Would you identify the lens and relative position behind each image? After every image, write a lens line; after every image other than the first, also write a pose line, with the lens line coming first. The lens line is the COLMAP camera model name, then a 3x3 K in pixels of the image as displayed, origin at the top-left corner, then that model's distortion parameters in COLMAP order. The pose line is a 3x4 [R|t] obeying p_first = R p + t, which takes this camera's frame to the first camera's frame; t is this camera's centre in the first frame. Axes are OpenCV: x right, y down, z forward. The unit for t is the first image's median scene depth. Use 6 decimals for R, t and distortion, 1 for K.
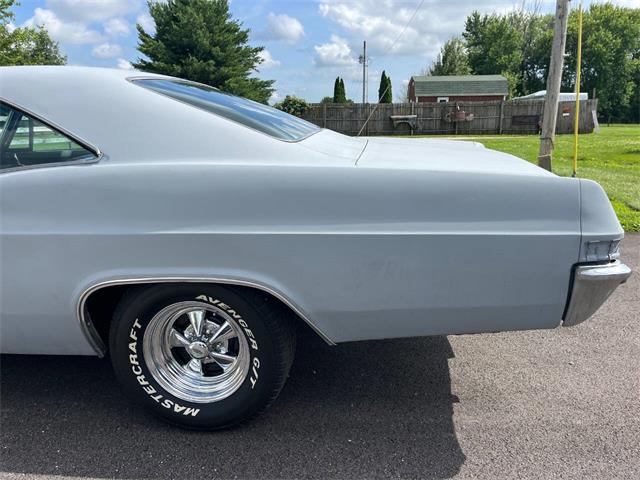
lens RADIAL K [[486.3, 0, 318.1], [0, 486.3, 239.0], [0, 0, 1]] dist [0.083940, -0.116799]
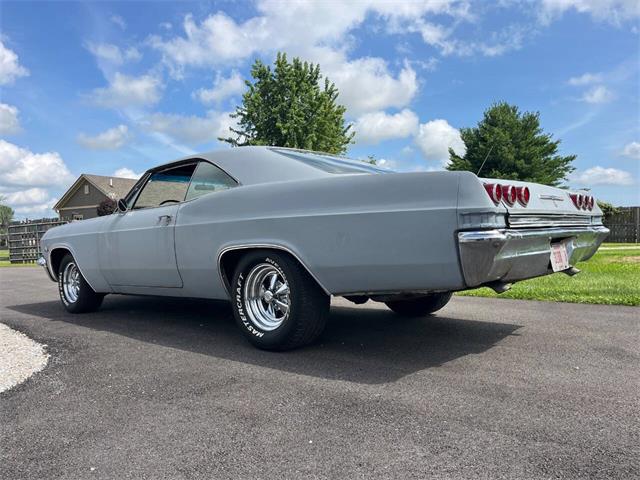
lens RADIAL K [[486.3, 0, 317.8], [0, 486.3, 234.5], [0, 0, 1]] dist [0.083940, -0.116799]
pose [[0.816604, 0.003845, -0.577186, 0.039104], [-0.139943, 0.971461, -0.191519, 0.014829], [0.559977, 0.237168, 0.793837, -0.011749]]
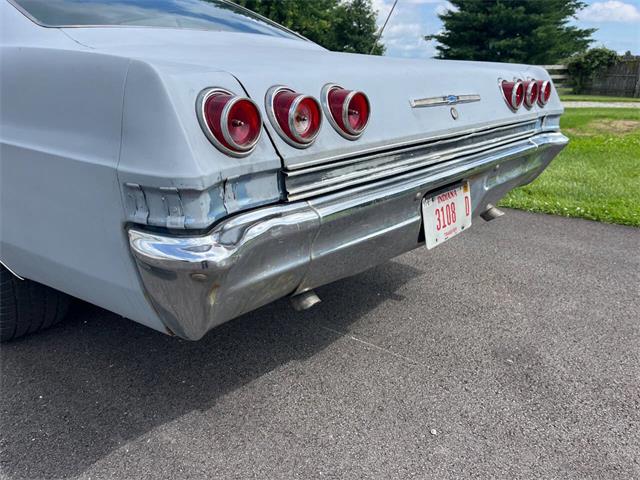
lens RADIAL K [[486.3, 0, 317.3], [0, 486.3, 245.9], [0, 0, 1]] dist [0.083940, -0.116799]
pose [[0.826260, 0.208124, -0.523430, 0.038553], [-0.158996, 0.977624, 0.137736, -0.001287], [0.540384, -0.030583, 0.840863, 0.026022]]
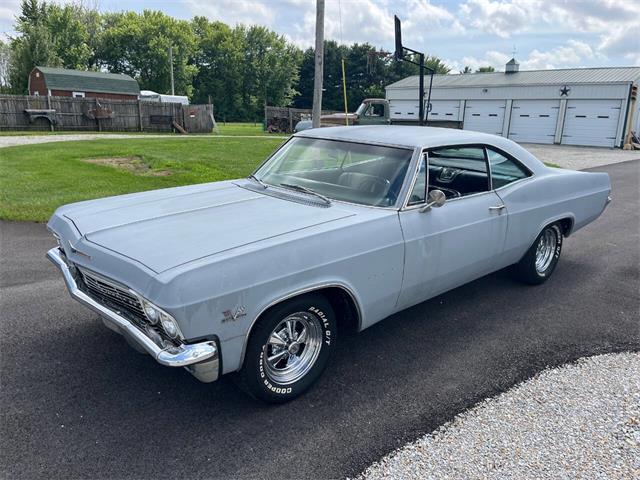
lens RADIAL K [[486.3, 0, 322.6], [0, 486.3, 233.8], [0, 0, 1]] dist [0.083940, -0.116799]
pose [[0.654105, -0.144090, 0.742553, -0.133203], [0.140047, 0.987786, 0.068312, -0.008534], [-0.743326, 0.059309, 0.666295, 0.007385]]
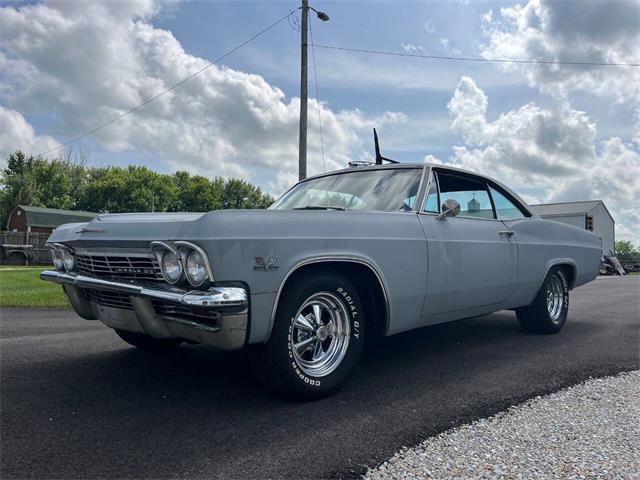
lens RADIAL K [[486.3, 0, 322.7], [0, 486.3, 230.2], [0, 0, 1]] dist [0.083940, -0.116799]
pose [[0.611343, 0.077778, 0.787534, -0.136791], [0.163842, 0.961157, -0.222112, 0.012570], [-0.774219, 0.264817, 0.574853, 0.017980]]
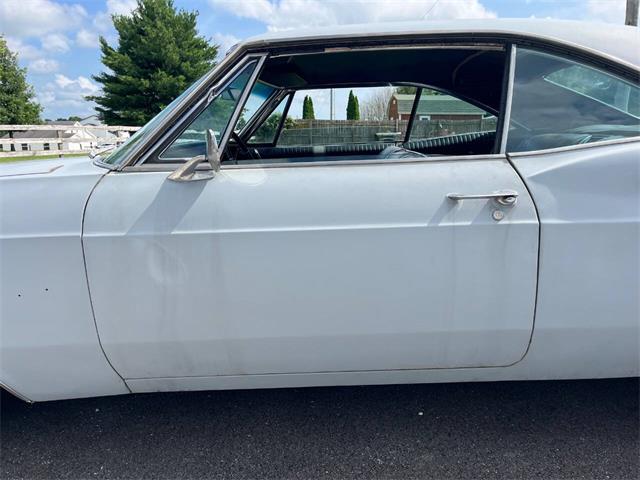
lens RADIAL K [[486.3, 0, 319.0], [0, 486.3, 237.3], [0, 0, 1]] dist [0.083940, -0.116799]
pose [[0.994065, -0.012169, 0.108105, -0.054394], [0.016594, 0.999057, -0.040130, 0.001662], [-0.107514, 0.041686, 0.993329, 0.012835]]
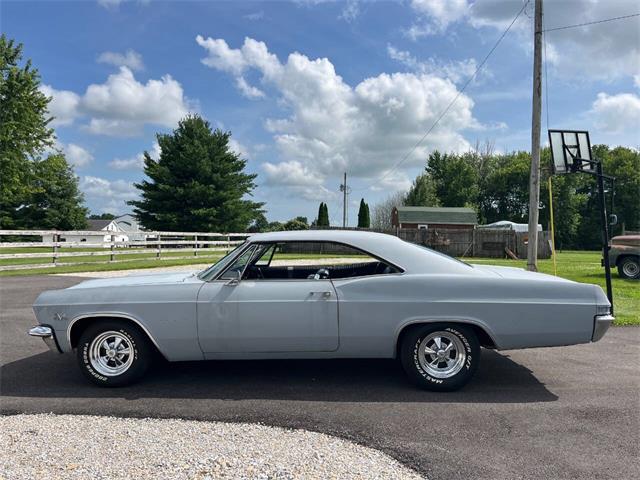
lens RADIAL K [[486.3, 0, 318.3], [0, 486.3, 235.8], [0, 0, 1]] dist [0.083940, -0.116799]
pose [[0.997280, 0.029692, 0.067456, -0.047604], [-0.012720, 0.970865, -0.239290, 0.011633], [-0.072596, 0.237781, 0.968602, -0.064901]]
